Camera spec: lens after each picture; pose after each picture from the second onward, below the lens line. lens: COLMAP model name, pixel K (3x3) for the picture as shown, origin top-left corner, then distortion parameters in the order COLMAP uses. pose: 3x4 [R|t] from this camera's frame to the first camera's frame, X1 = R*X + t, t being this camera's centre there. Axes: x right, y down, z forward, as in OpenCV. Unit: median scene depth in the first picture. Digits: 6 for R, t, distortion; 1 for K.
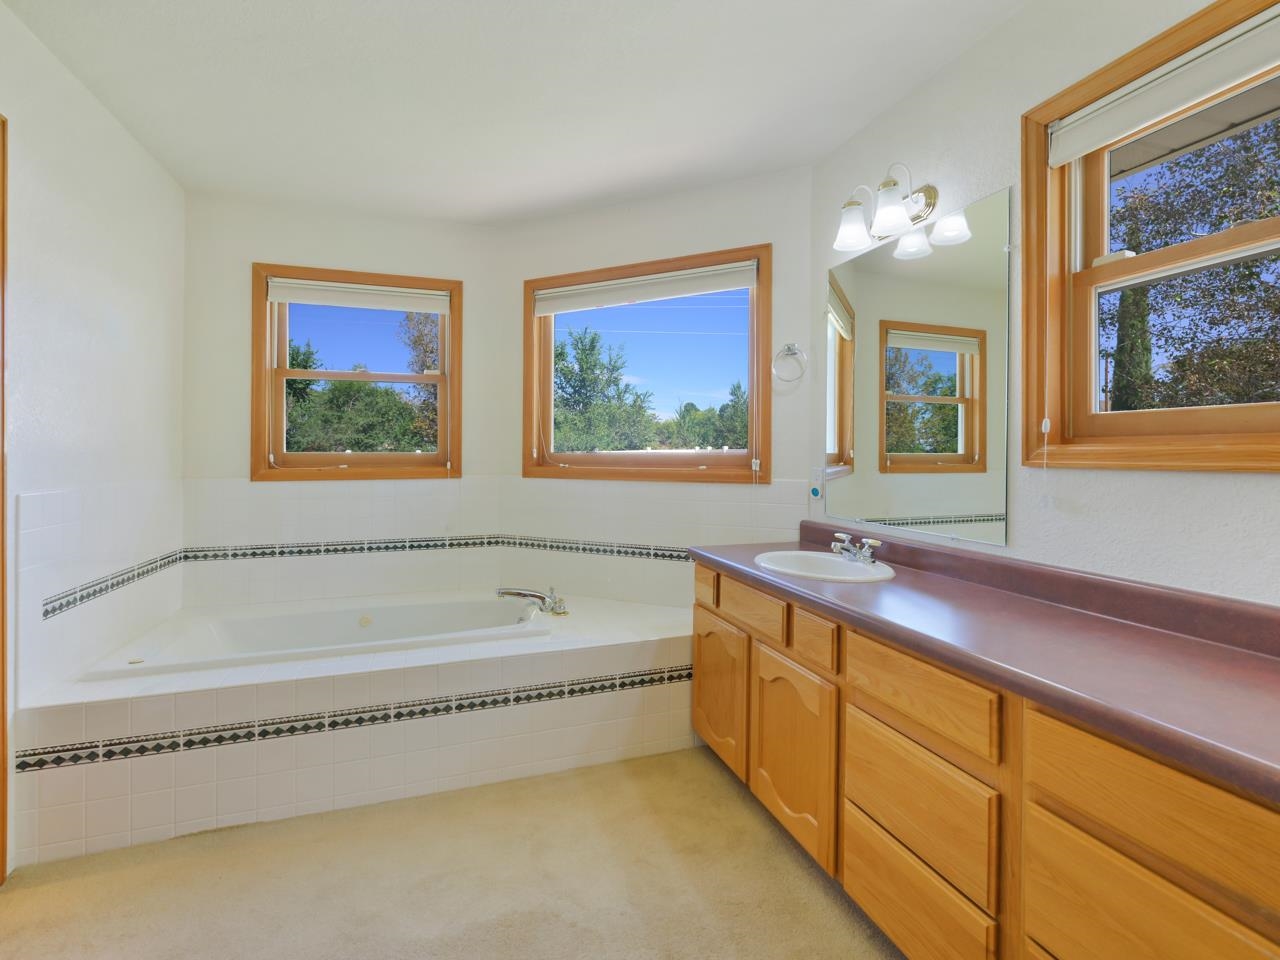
lens RADIAL K [[581.7, 0, 638.4], [0, 581.7, 469.4], [0, 0, 1]] dist [-0.001757, -0.000399]
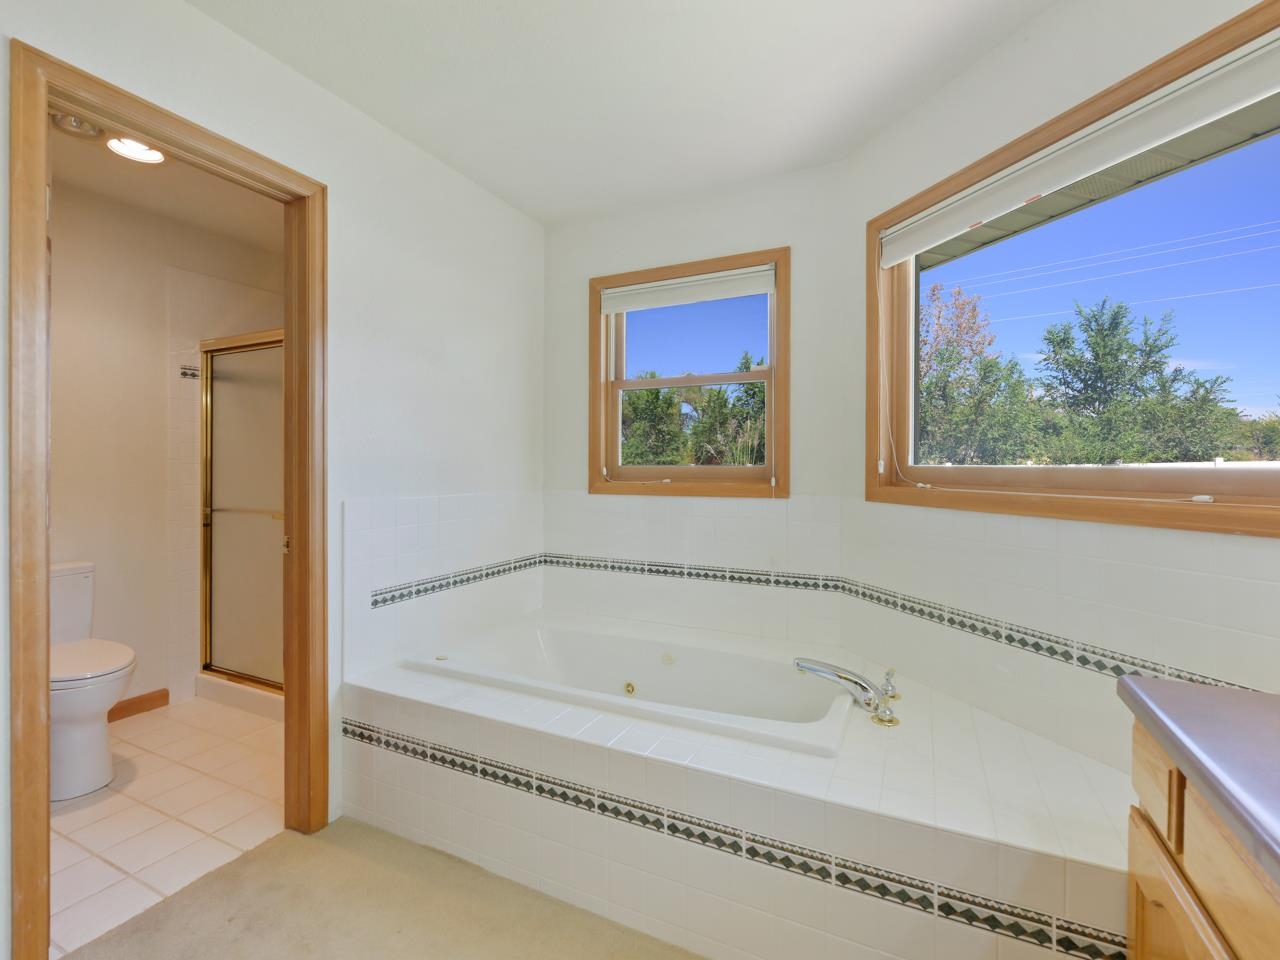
lens RADIAL K [[581.7, 0, 638.4], [0, 581.7, 469.4], [0, 0, 1]] dist [-0.001757, -0.000399]
pose [[0.709588, 0.005076, -0.704598, 0.104558], [-0.020580, 0.999697, -0.013523, -0.009400], [0.704316, 0.024096, 0.709477, 0.310857]]
